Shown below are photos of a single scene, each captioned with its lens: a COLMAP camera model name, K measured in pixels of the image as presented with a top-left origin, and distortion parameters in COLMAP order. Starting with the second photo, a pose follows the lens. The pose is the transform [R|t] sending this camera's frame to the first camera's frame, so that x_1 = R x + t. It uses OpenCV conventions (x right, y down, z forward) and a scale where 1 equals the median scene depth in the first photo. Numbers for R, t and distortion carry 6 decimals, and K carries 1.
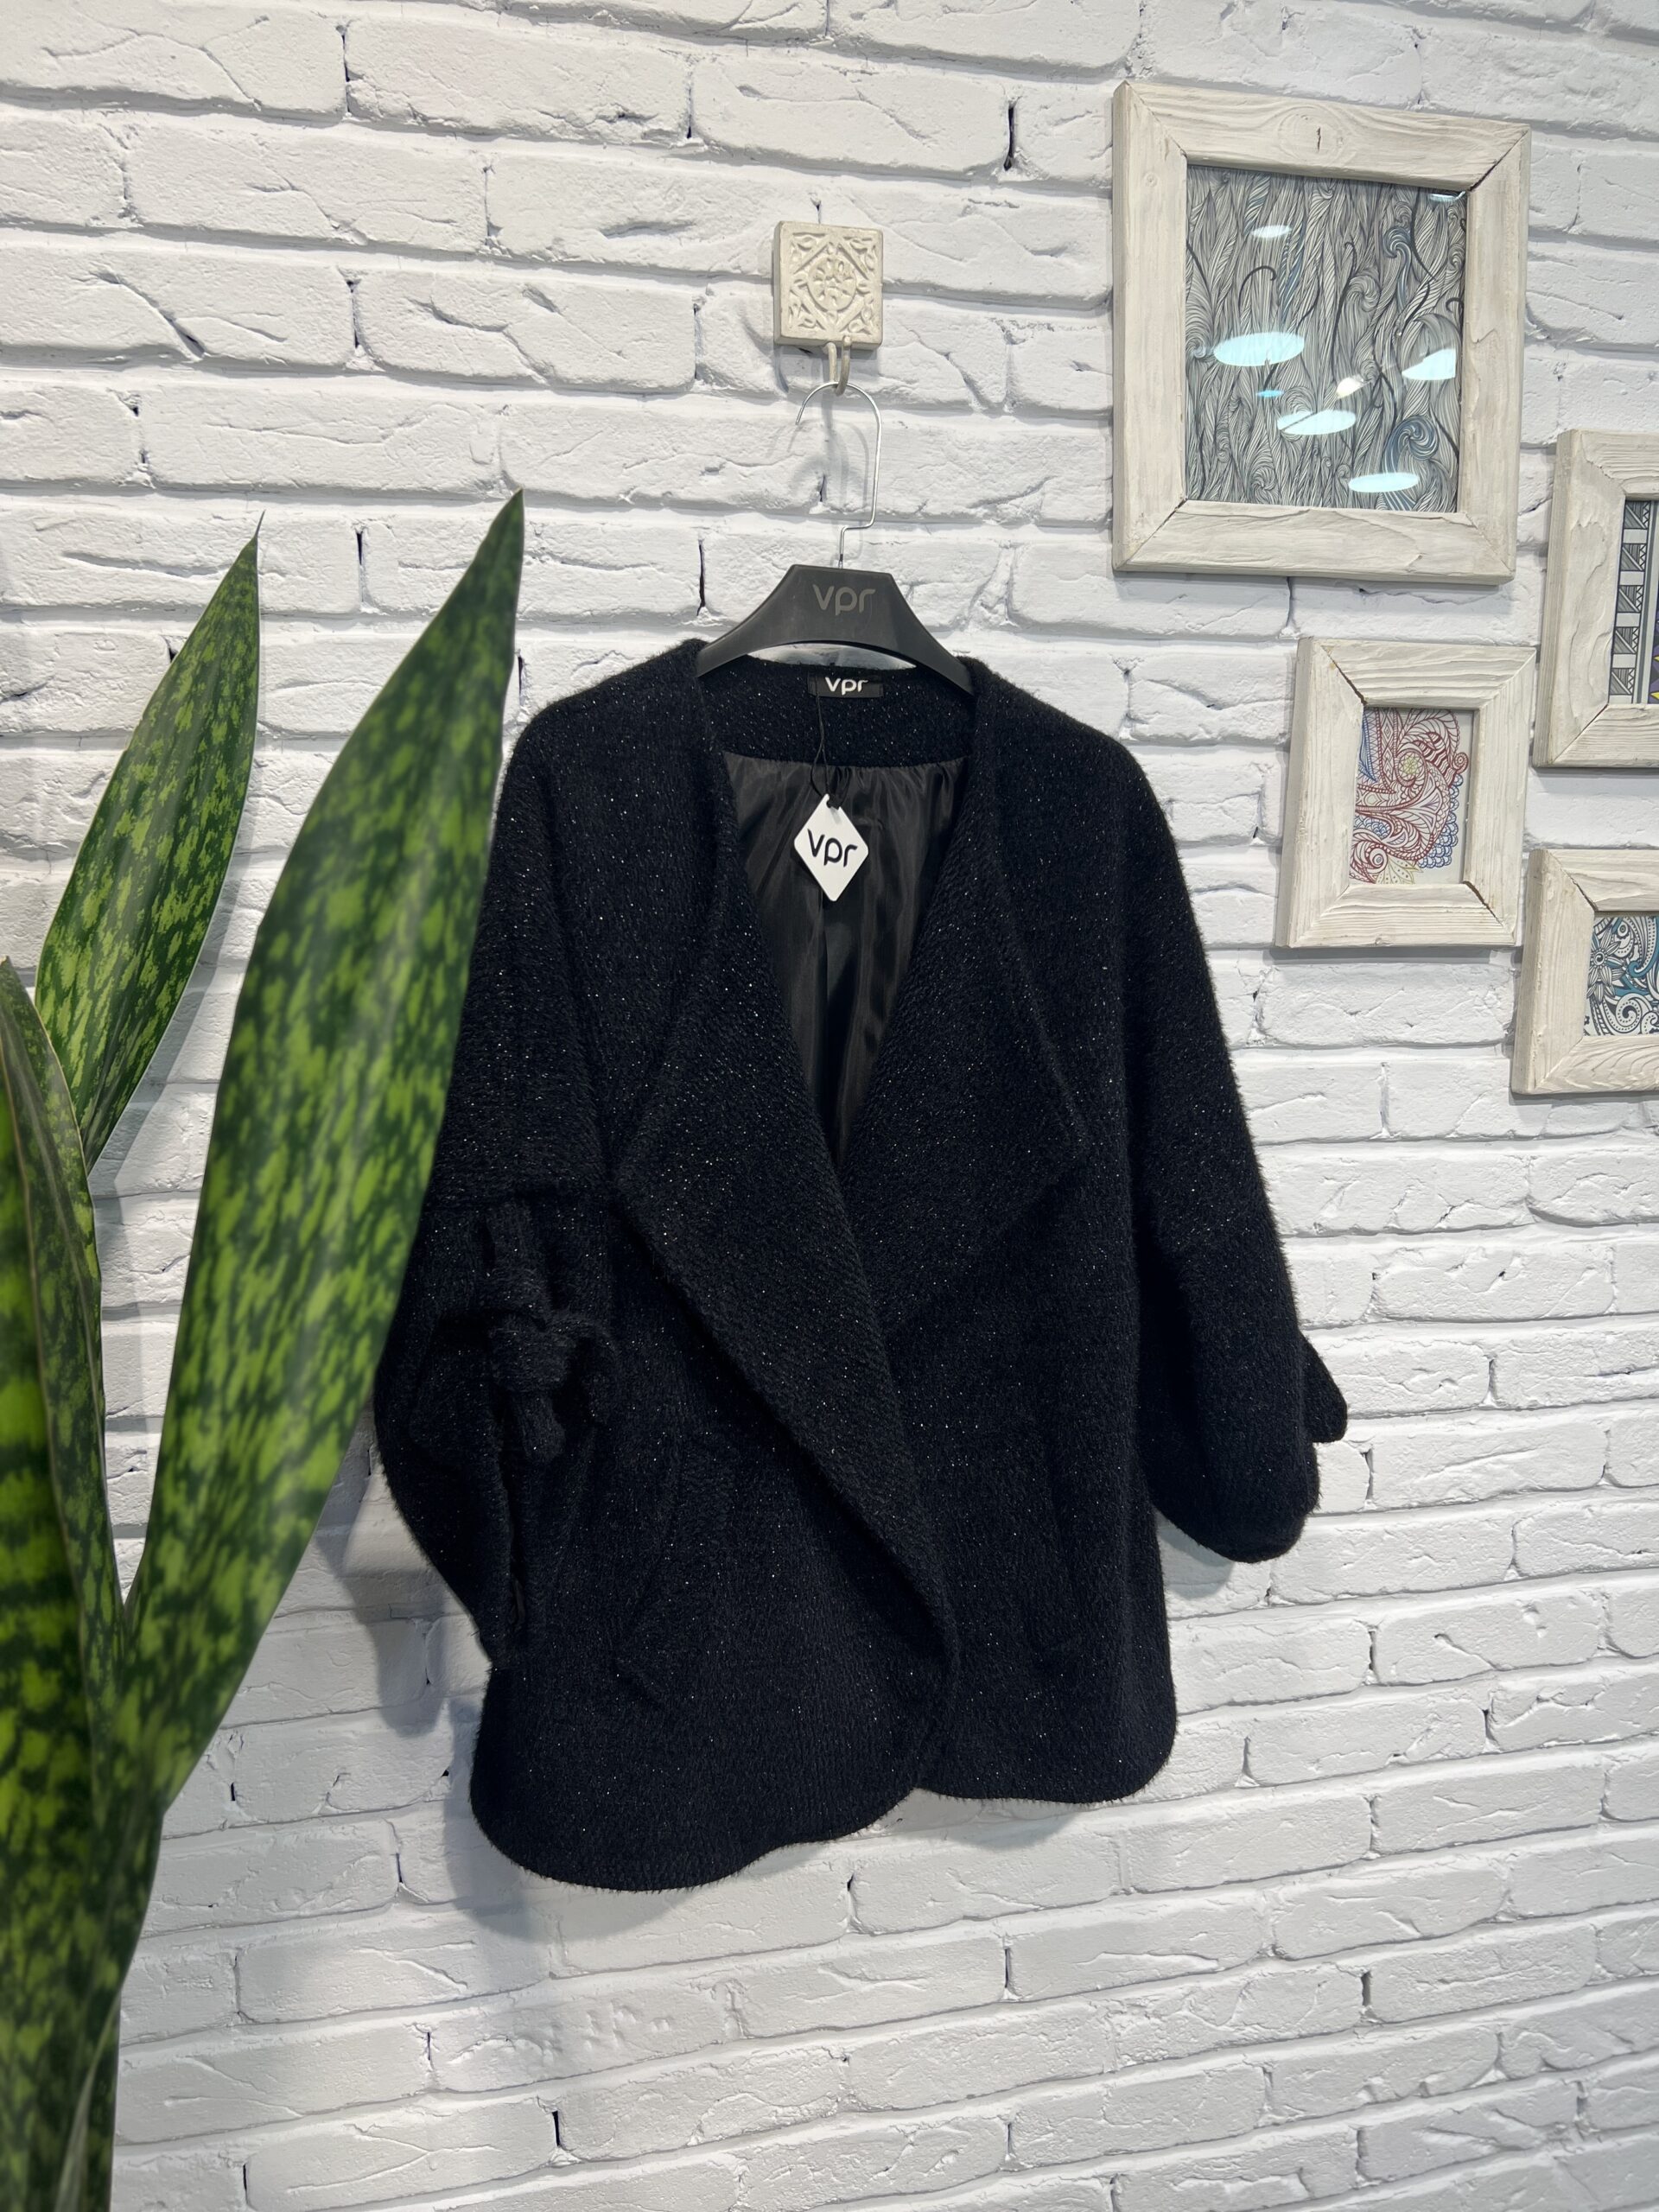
lens RADIAL K [[1703.9, 0, 832.1], [0, 1703.9, 1114.7], [0, 0, 1]] dist [0.015086, -0.012830]
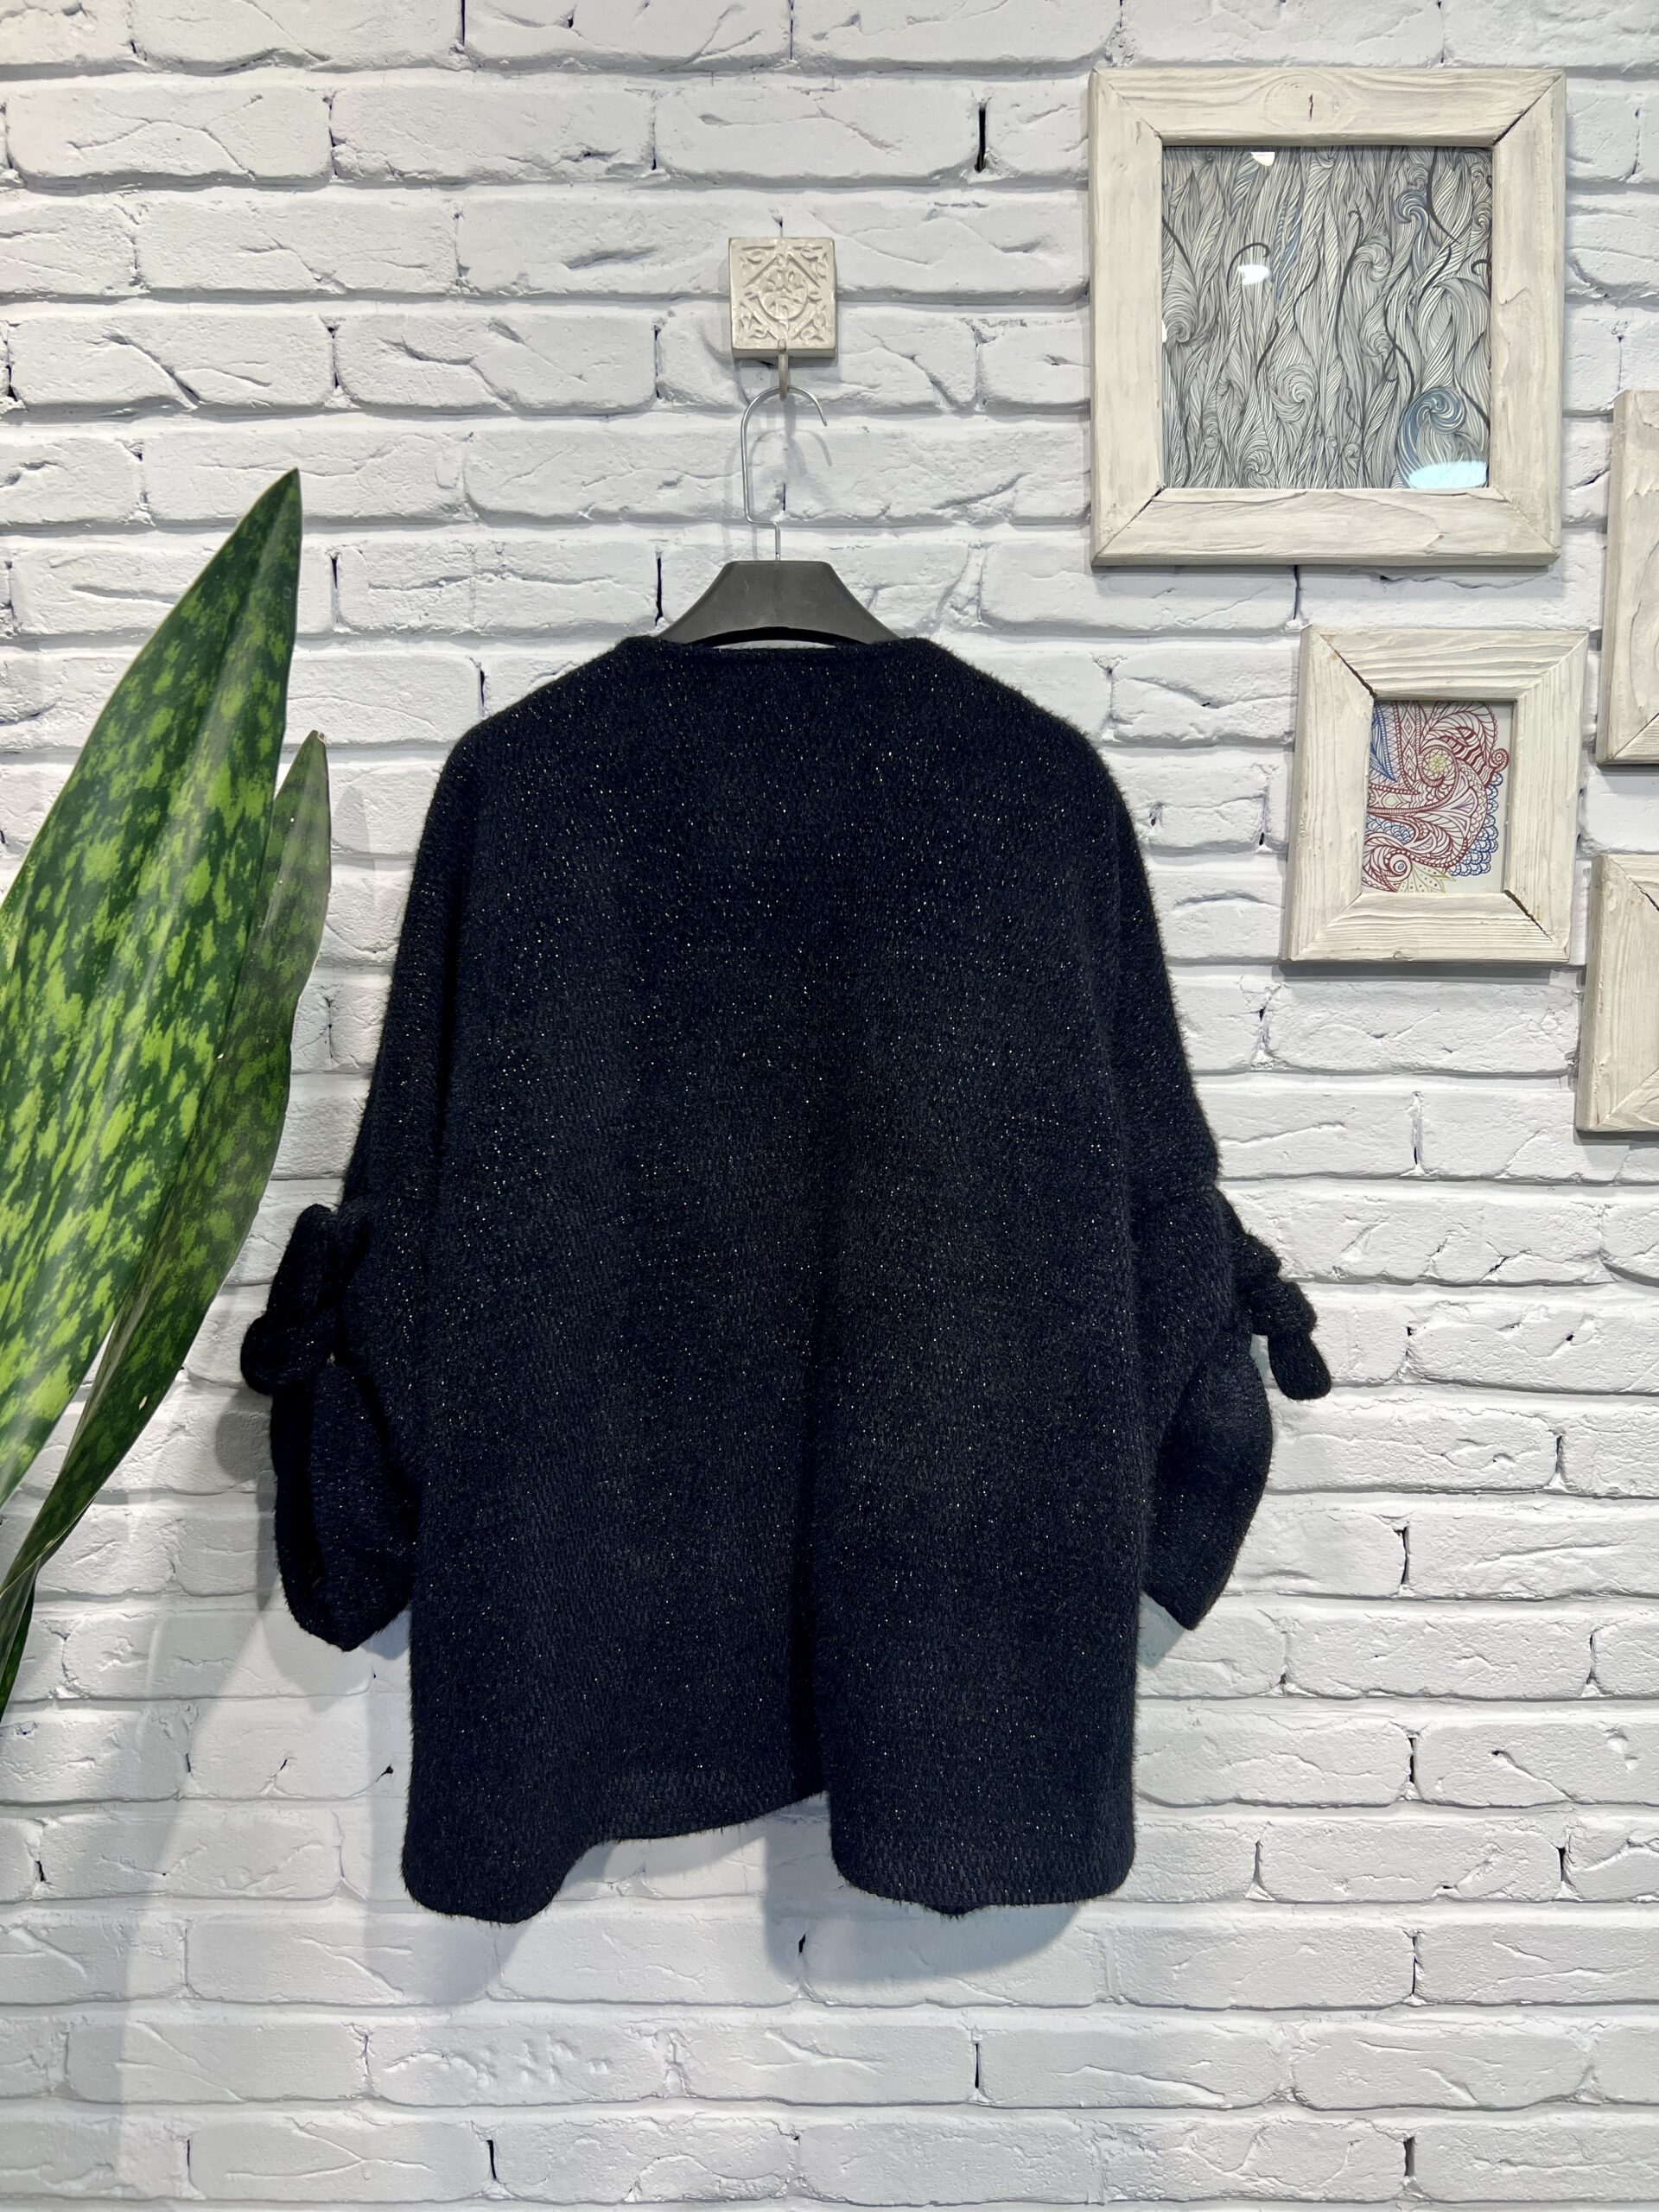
lens RADIAL K [[1704.2, 0, 820.5], [0, 1704.2, 1106.0], [0, 0, 1]] dist [0.020097, -0.024630]
pose [[0.972562, 0.022032, -0.231600, 0.251004], [-0.037298, 0.997395, -0.061745, 0.049421], [0.229637, 0.068689, 0.970850, 0.056624]]
